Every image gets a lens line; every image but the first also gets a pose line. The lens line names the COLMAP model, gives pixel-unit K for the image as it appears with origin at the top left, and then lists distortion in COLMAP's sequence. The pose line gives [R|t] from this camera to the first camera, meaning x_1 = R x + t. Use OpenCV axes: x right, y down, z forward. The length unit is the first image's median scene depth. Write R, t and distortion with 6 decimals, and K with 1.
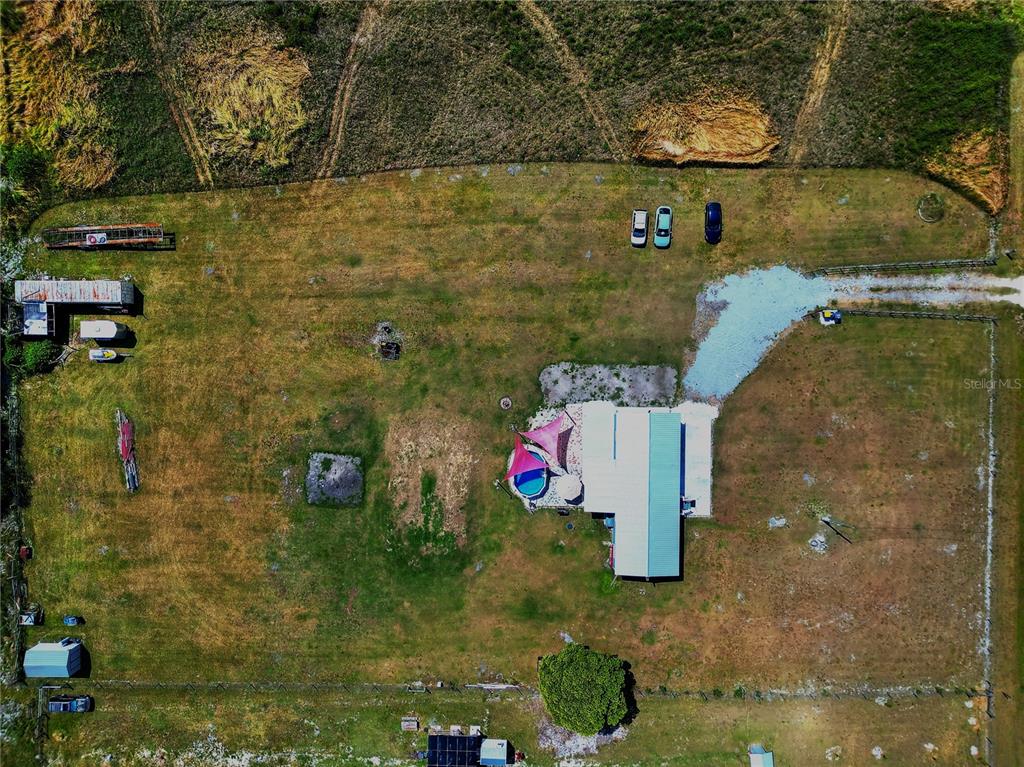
lens RADIAL K [[728.3, 0, 488.0], [0, 728.3, 362.4], [0, 0, 1]] dist [0.076889, -0.075943]
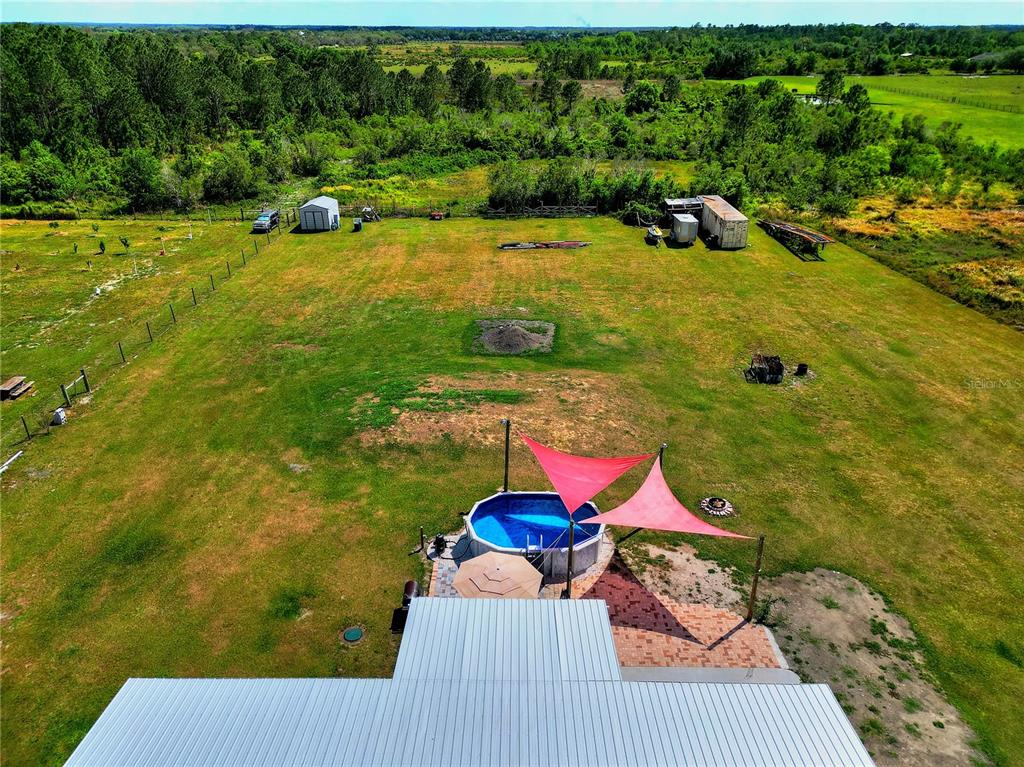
lens RADIAL K [[714.1, 0, 512.0], [0, 714.1, 383.5], [0, 0, 1]] dist [0.069524, -0.069783]
pose [[0.002475, 0.444347, -0.895851, 0.326694], [-0.999784, -0.017374, -0.011380, 0.166911], [-0.020622, 0.895686, 0.444208, 0.784899]]
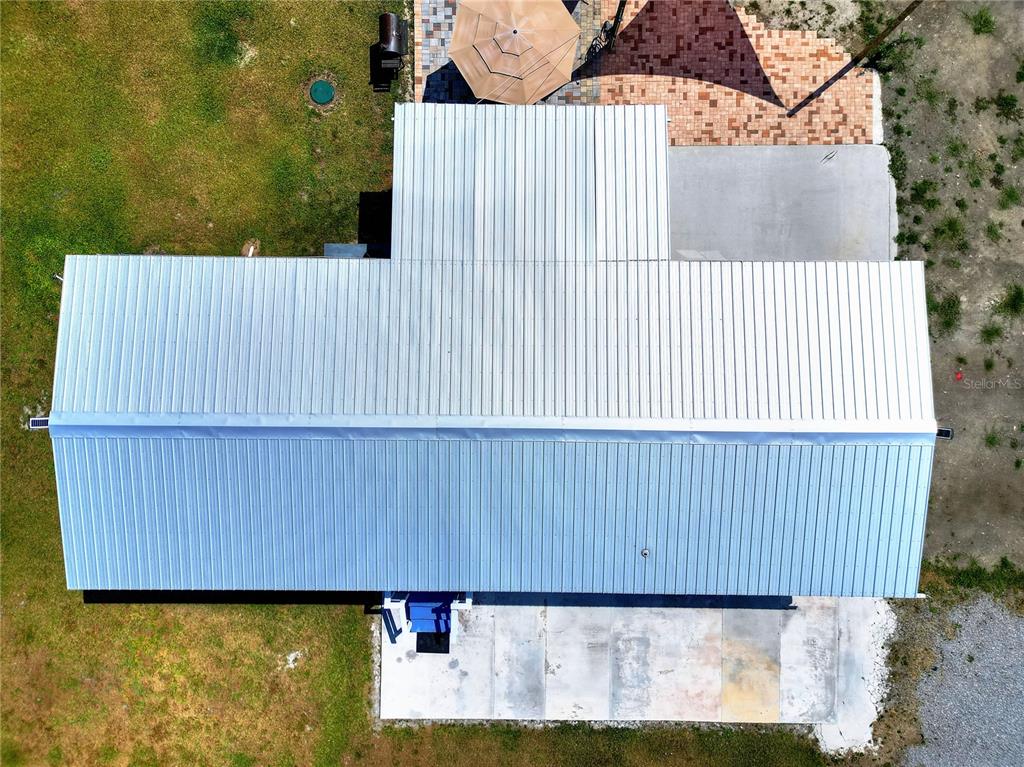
lens RADIAL K [[714.1, 0, 512.0], [0, 714.1, 383.5], [0, 0, 1]] dist [0.069524, -0.069783]
pose [[0.002626, 0.999854, 0.016864, 0.196996], [-0.999877, 0.002886, -0.015432, 0.171790], [-0.015478, -0.016821, 0.999739, 0.784088]]
